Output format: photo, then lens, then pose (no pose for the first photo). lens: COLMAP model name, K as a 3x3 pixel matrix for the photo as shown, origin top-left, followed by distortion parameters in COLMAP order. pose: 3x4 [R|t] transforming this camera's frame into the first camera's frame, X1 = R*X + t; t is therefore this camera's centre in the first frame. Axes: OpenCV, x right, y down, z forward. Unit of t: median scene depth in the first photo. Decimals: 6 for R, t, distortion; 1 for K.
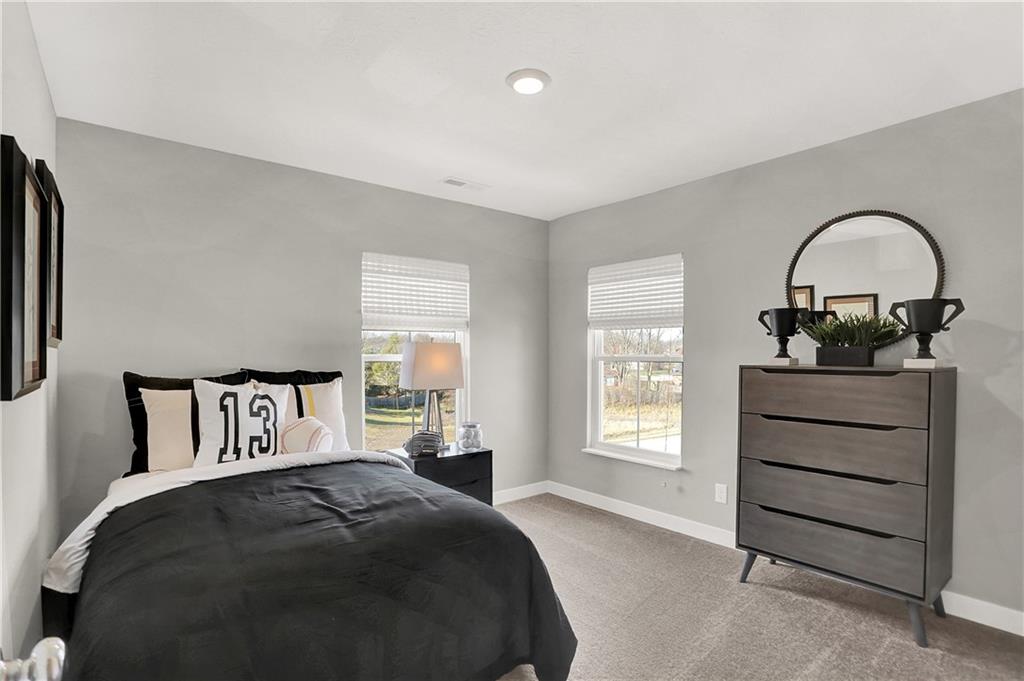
lens RADIAL K [[509.5, 0, 512.0], [0, 509.5, 340.5], [0, 0, 1]] dist [-0.022696, 0.001598]
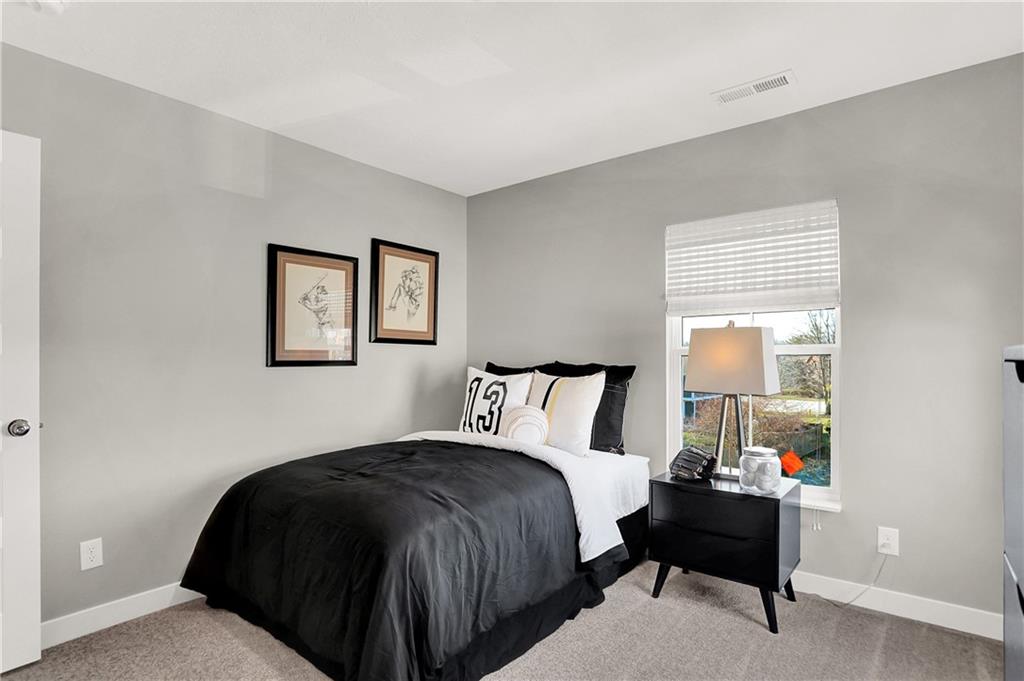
lens RADIAL K [[509.5, 0, 512.0], [0, 509.5, 340.5], [0, 0, 1]] dist [-0.022696, 0.001598]
pose [[0.233945, -0.024012, -0.971953, 0.655012], [0.028028, 0.999446, -0.017945, 0.035329], [0.971846, -0.023044, 0.234488, 0.766146]]
